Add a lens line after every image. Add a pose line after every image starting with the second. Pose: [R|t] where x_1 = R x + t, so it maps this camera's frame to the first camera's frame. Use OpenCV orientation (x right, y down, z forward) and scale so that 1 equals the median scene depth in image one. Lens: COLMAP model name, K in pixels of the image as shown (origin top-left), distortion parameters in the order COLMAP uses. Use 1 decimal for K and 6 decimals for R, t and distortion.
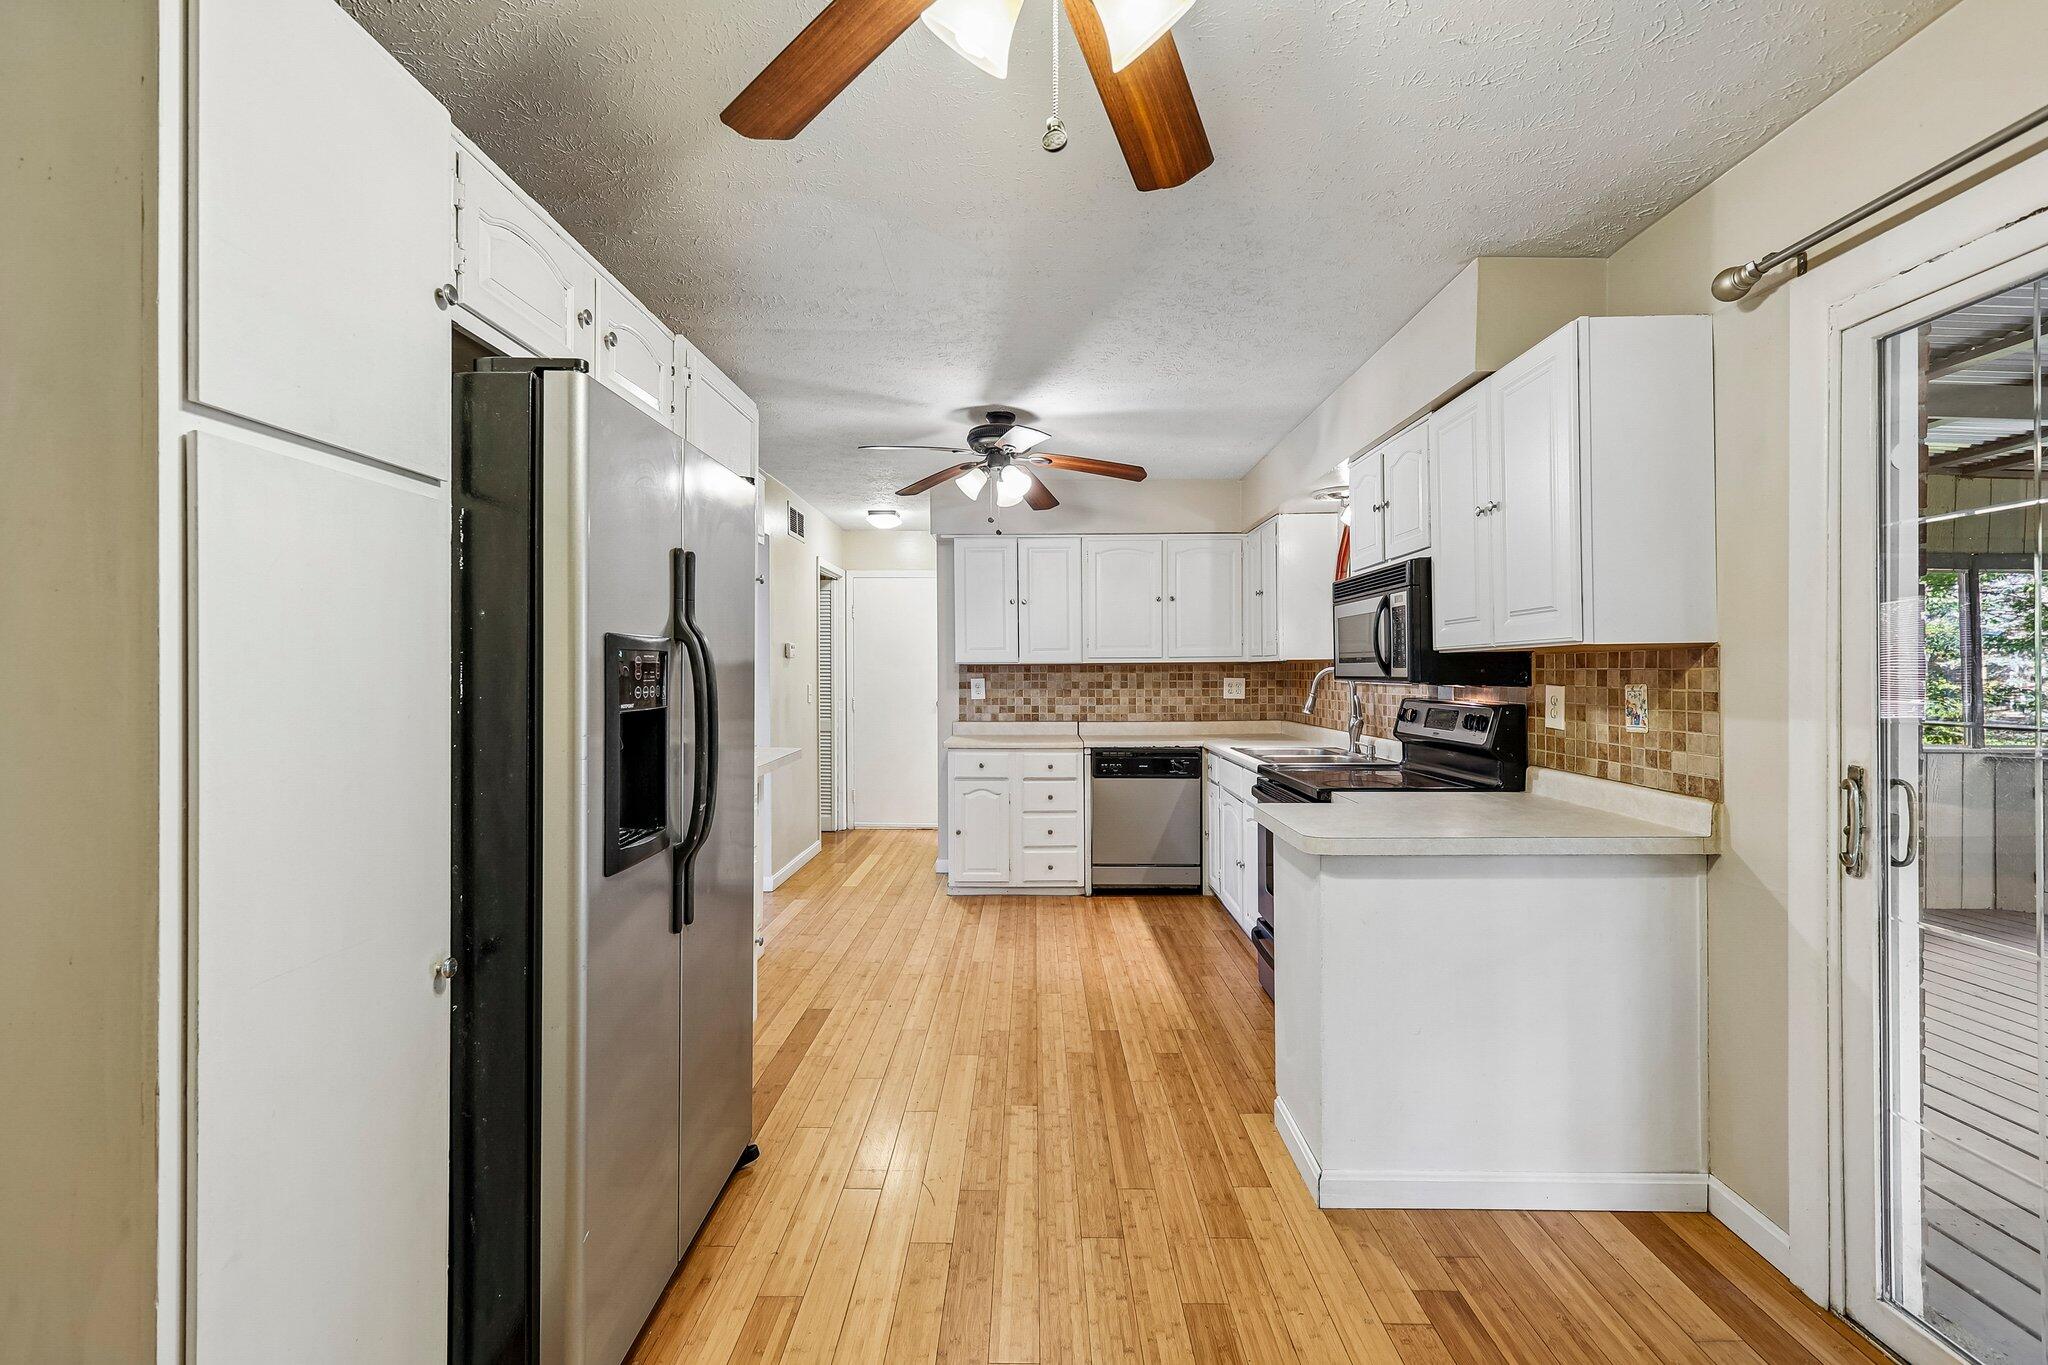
lens RADIAL K [[883.5, 0, 1017.0], [0, 883.5, 667.0], [0, 0, 1]] dist [0.002566, -0.000136]
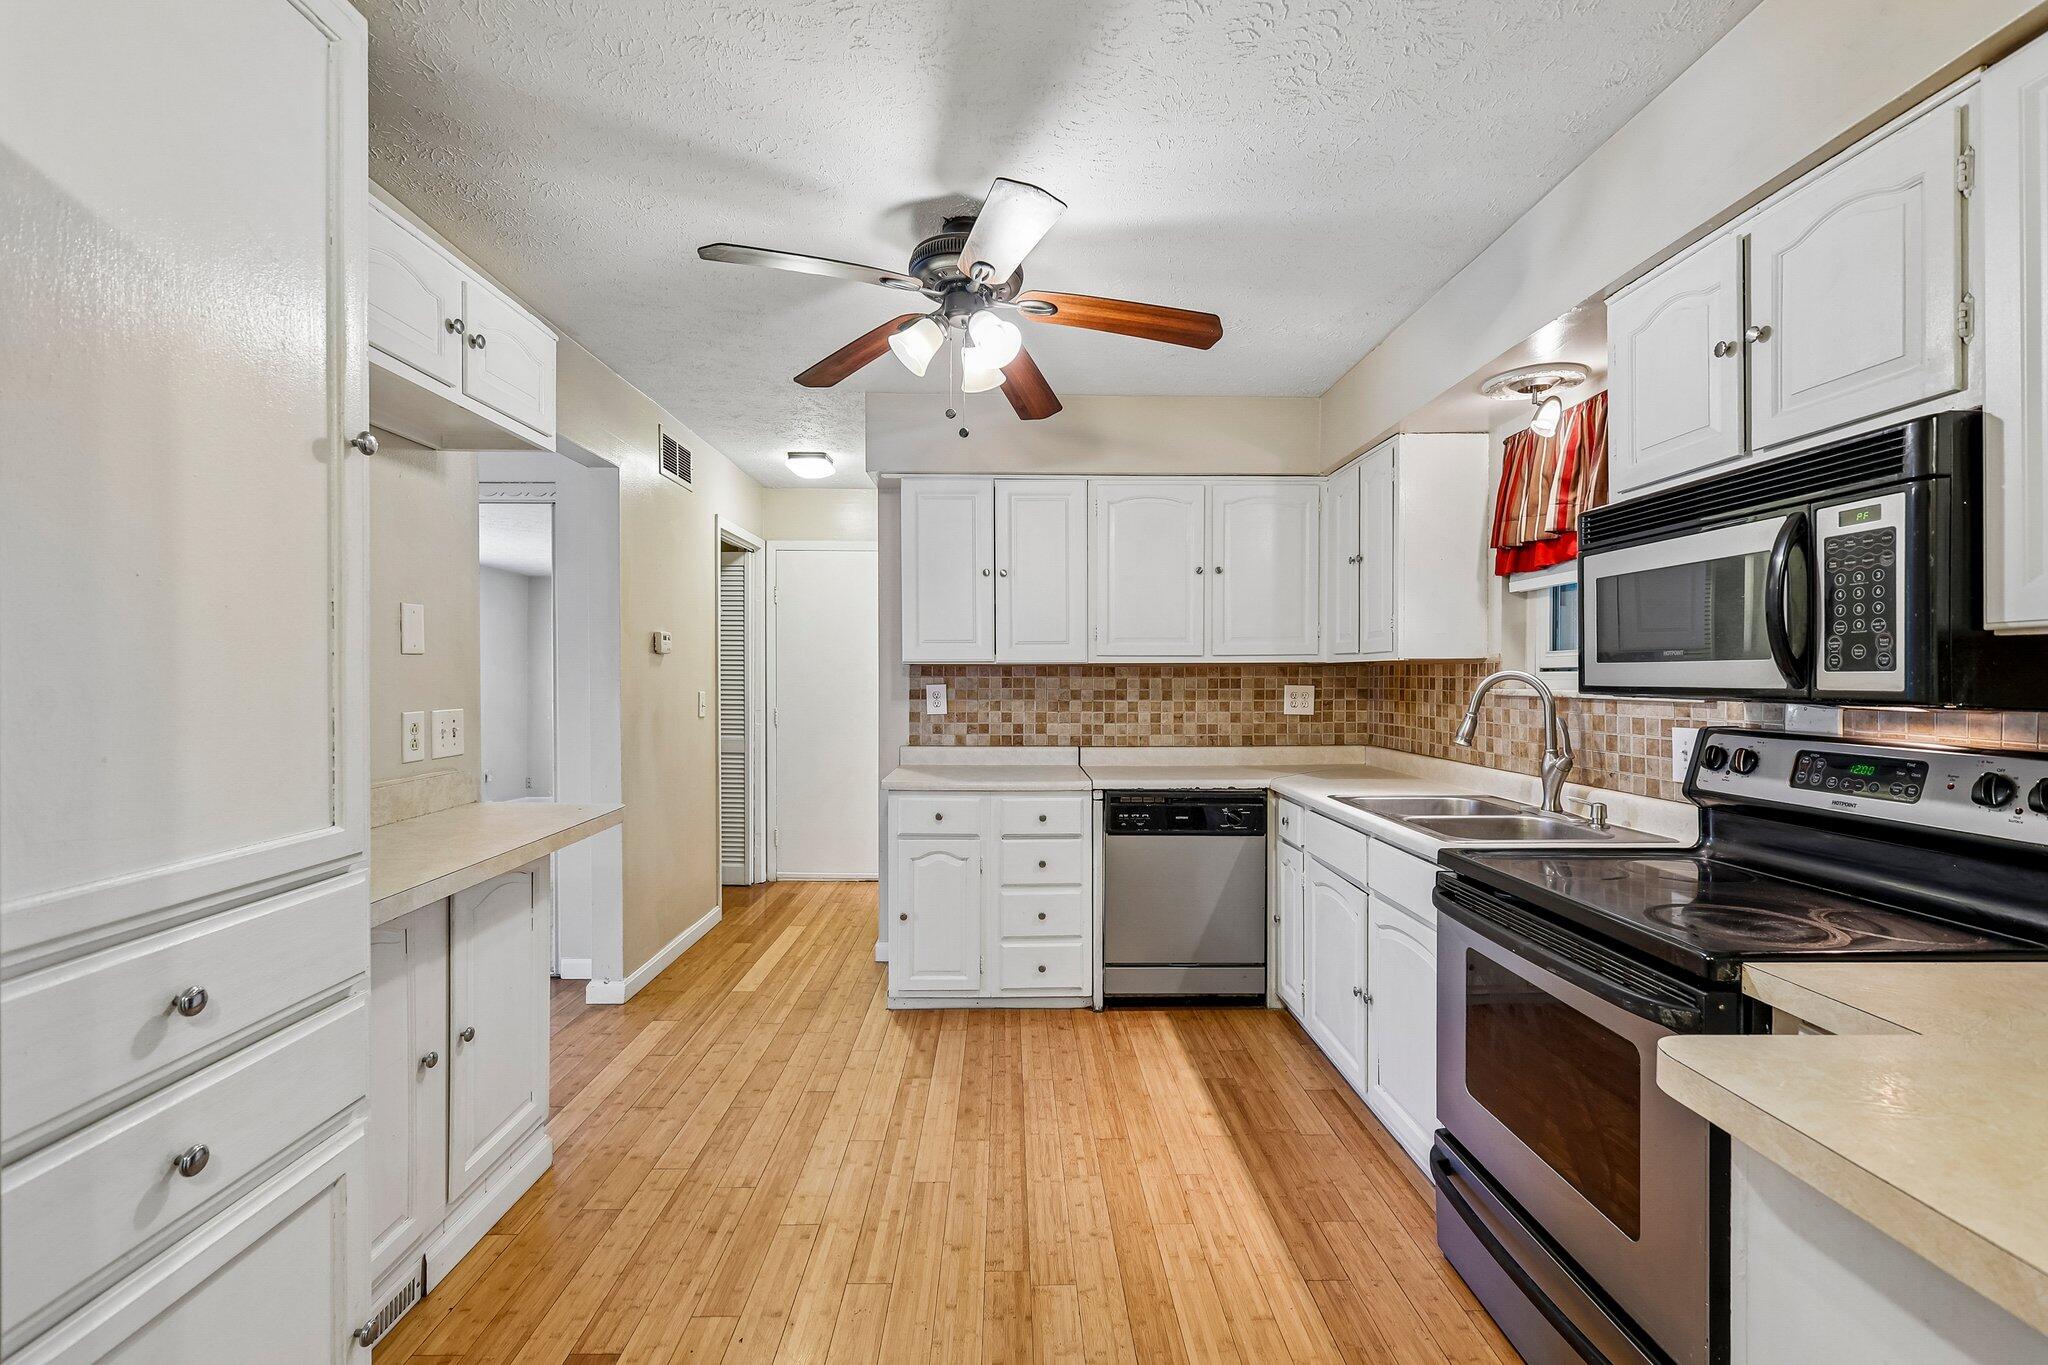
lens RADIAL K [[890.8, 0, 1021.2], [0, 890.8, 682.3], [0, 0, 1]] dist [-0.000088, 0.000507]
pose [[0.999340, 0.004386, 0.036071, -0.002949], [-0.004872, 0.999899, 0.013376, 0.001635], [-0.036009, -0.013543, 0.999260, 0.329906]]
